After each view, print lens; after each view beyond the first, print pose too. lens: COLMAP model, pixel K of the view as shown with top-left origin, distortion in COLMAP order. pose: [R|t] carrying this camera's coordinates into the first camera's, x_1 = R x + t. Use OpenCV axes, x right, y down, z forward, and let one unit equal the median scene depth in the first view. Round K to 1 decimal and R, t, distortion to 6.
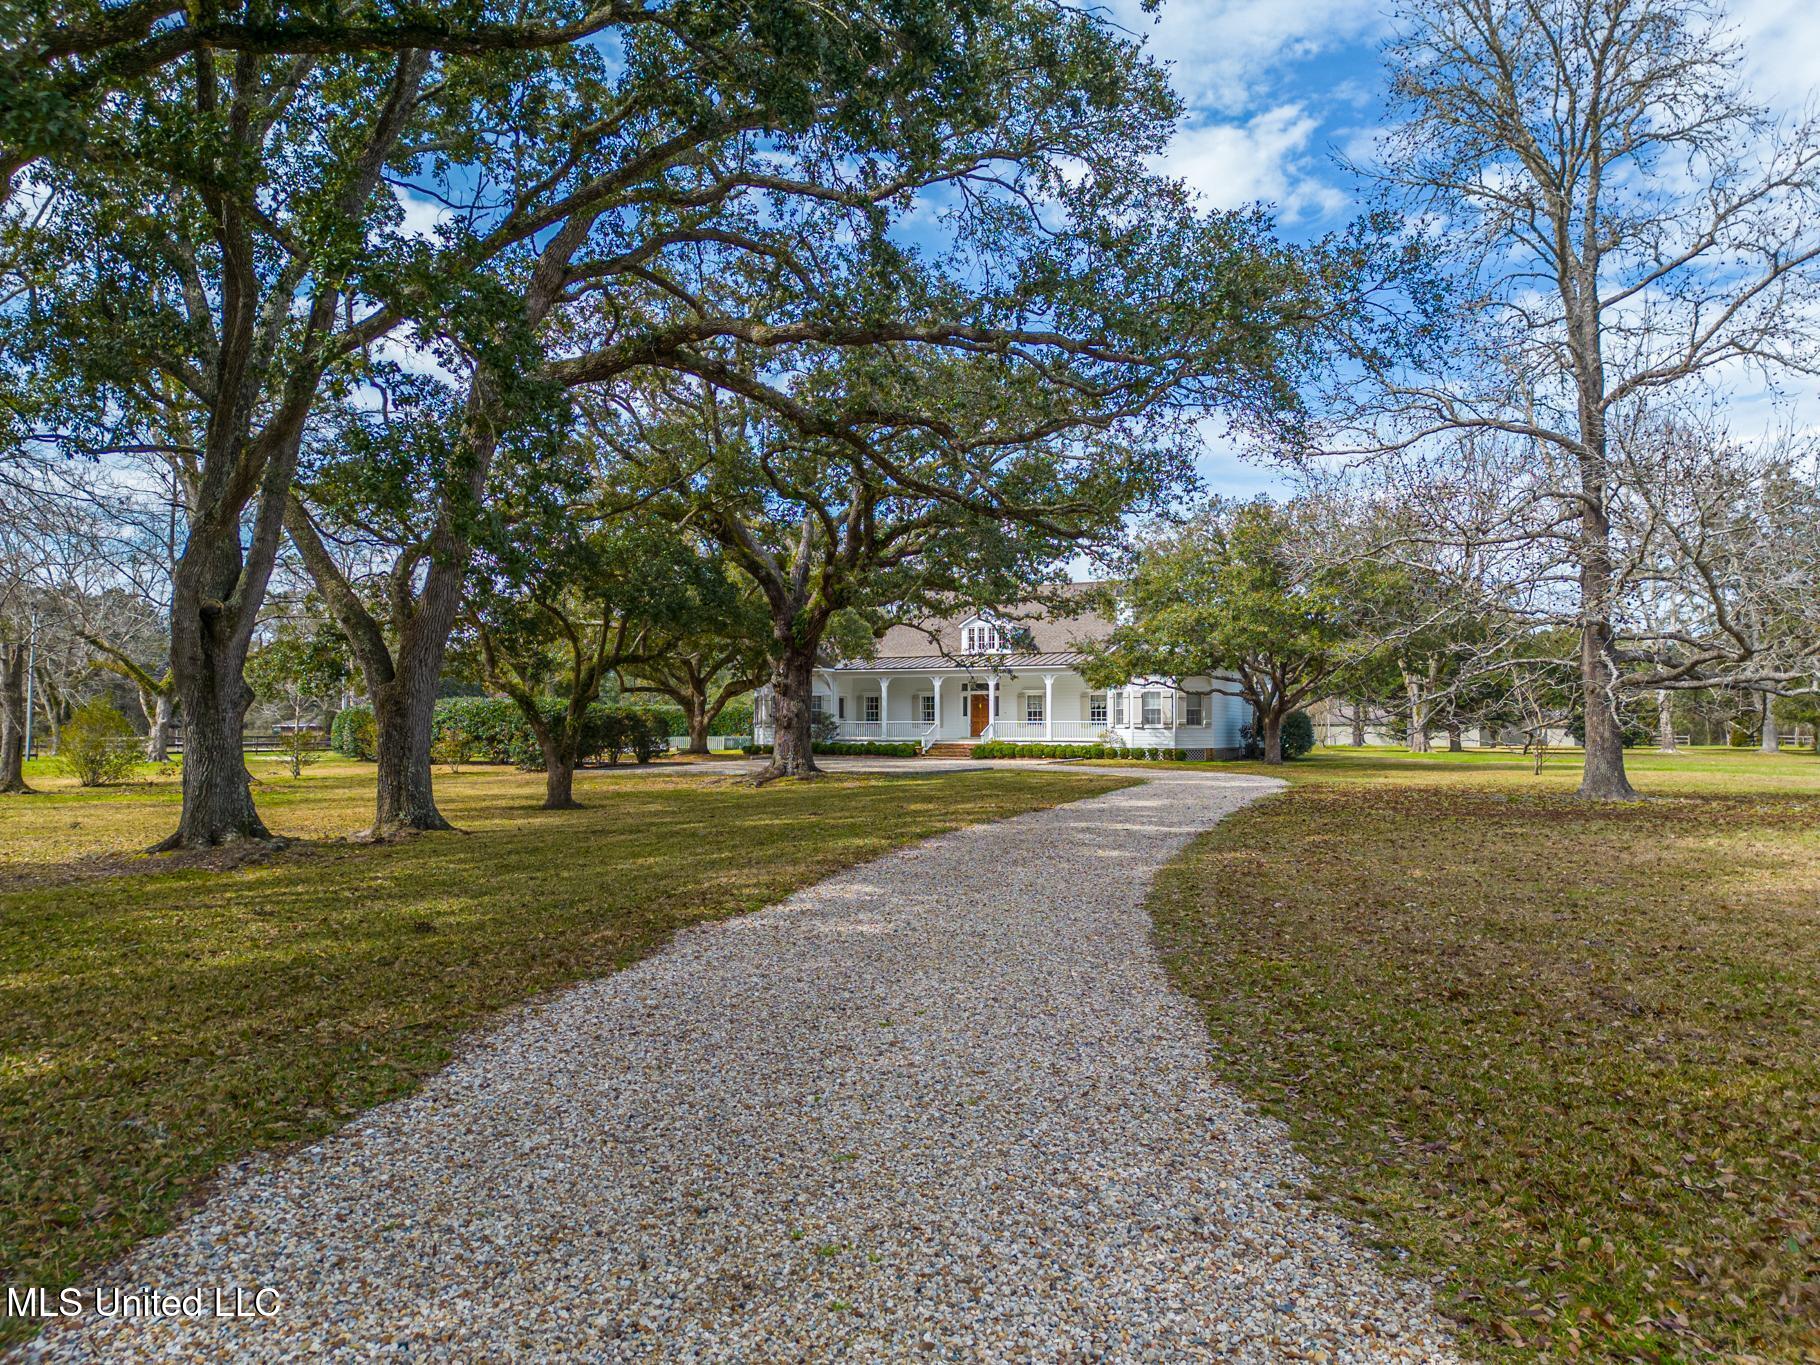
lens RADIAL K [[1328.3, 0, 905.8], [0, 1328.3, 691.4], [0, 0, 1]] dist [0.151800, -0.002743]
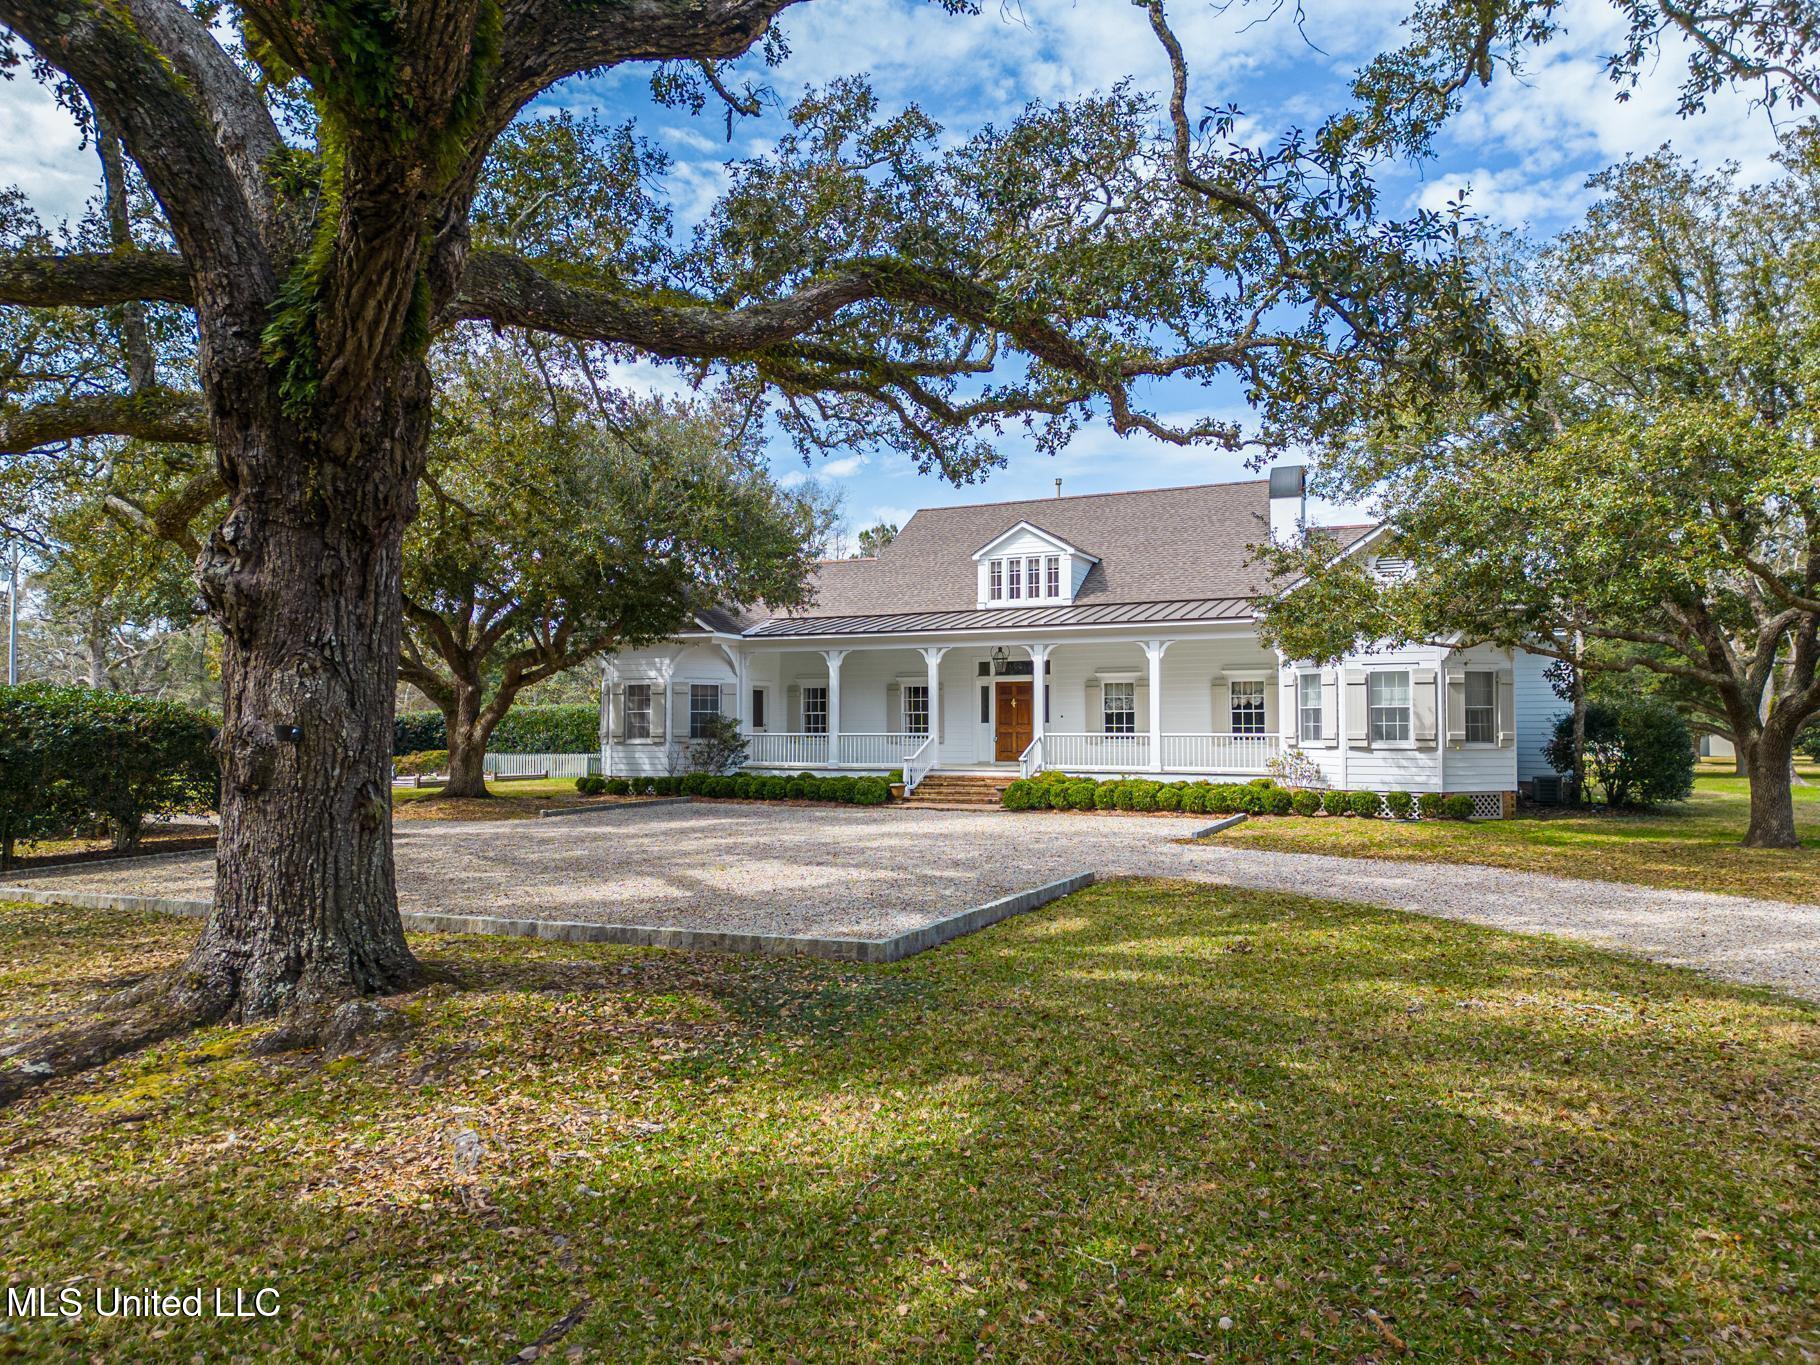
lens RADIAL K [[1328.3, 0, 908.0], [0, 1328.3, 687.9], [0, 0, 1]] dist [0.151800, -0.002743]
pose [[0.999970, -0.001938, 0.007547, 0.009969], [0.001976, 0.999986, -0.004991, 0.007408], [-0.007538, 0.005006, 0.999959, 0.482953]]
